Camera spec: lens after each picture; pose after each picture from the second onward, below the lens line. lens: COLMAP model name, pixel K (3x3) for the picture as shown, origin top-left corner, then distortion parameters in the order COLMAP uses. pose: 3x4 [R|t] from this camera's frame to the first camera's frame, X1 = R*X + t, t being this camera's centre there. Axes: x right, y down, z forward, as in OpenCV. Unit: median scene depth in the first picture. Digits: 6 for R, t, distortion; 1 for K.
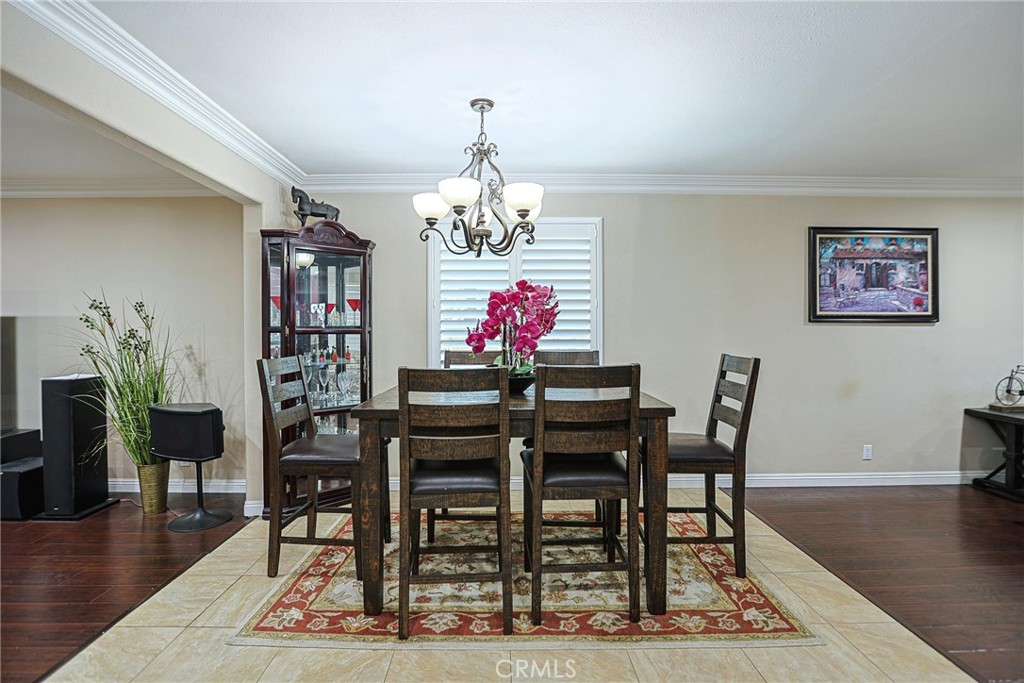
lens RADIAL K [[495.1, 0, 512.7], [0, 495.1, 337.3], [0, 0, 1]] dist [-0.047465, 0.015125]
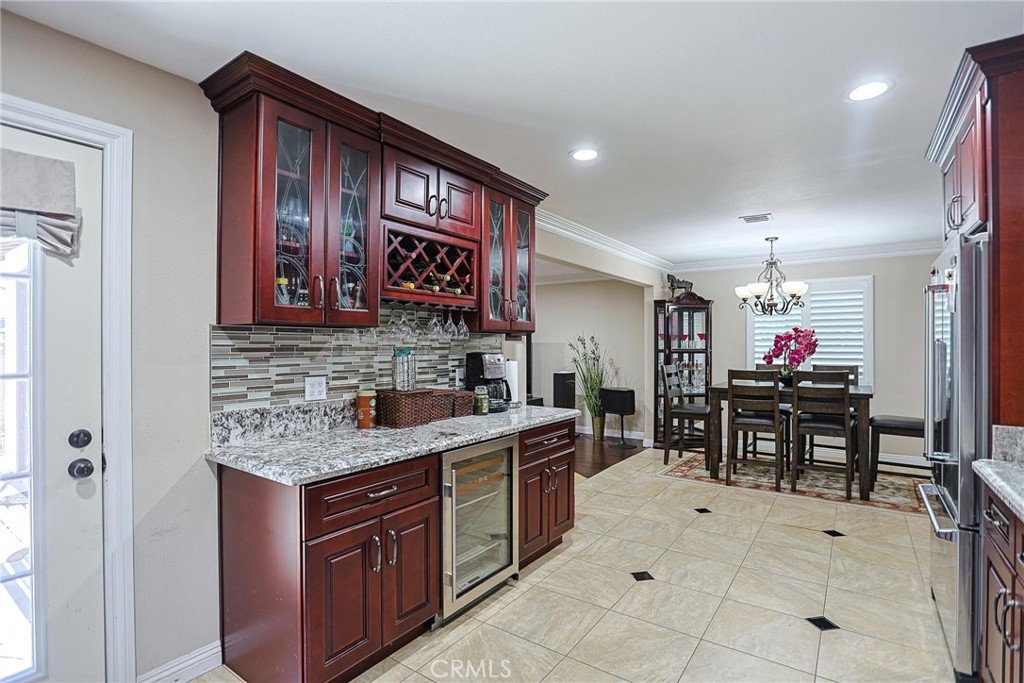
lens RADIAL K [[495.1, 0, 511.6], [0, 495.1, 343.4], [0, 0, 1]] dist [-0.047465, 0.015125]
pose [[0.800419, -0.000806, -0.599440, 0.270298], [-0.009436, 0.999858, -0.013943, -0.016320], [0.599366, 0.016817, 0.800298, -1.165090]]
